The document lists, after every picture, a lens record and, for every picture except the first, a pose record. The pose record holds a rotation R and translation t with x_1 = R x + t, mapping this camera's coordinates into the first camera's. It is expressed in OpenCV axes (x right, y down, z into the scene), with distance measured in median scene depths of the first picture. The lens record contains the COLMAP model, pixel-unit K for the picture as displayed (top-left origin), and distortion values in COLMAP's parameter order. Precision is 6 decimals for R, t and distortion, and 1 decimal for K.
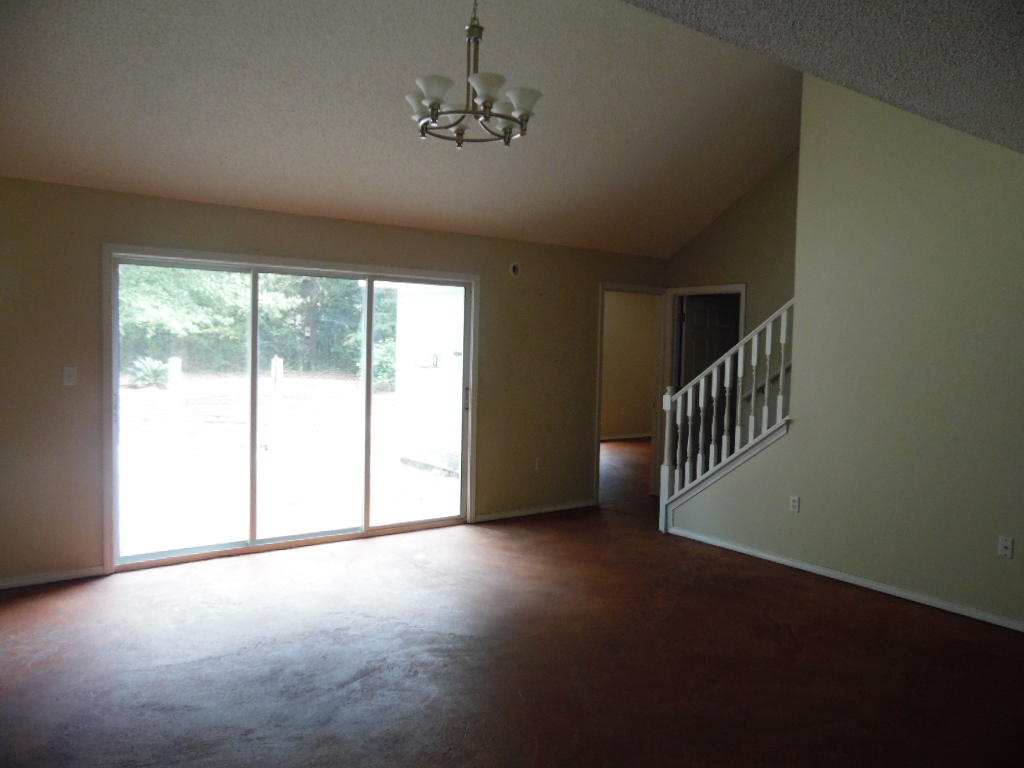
lens RADIAL K [[774.5, 0, 517.5], [0, 774.5, 382.5], [0, 0, 1]] dist [-0.012149, 0.050444]
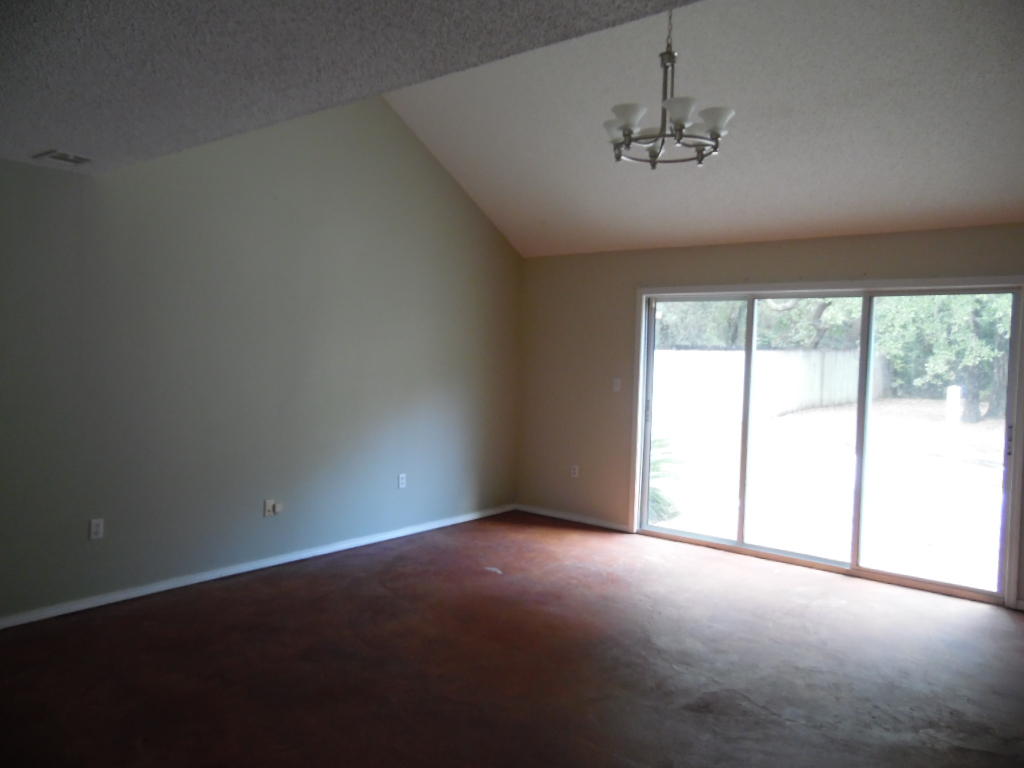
lens RADIAL K [[774.5, 0, 518.4], [0, 774.5, 386.8], [0, 0, 1]] dist [-0.012149, 0.050444]
pose [[0.259047, 0.029646, -0.965410, 0.628208], [-0.070962, 0.997412, 0.011588, -0.006630], [0.963255, 0.065505, 0.260480, 0.391704]]
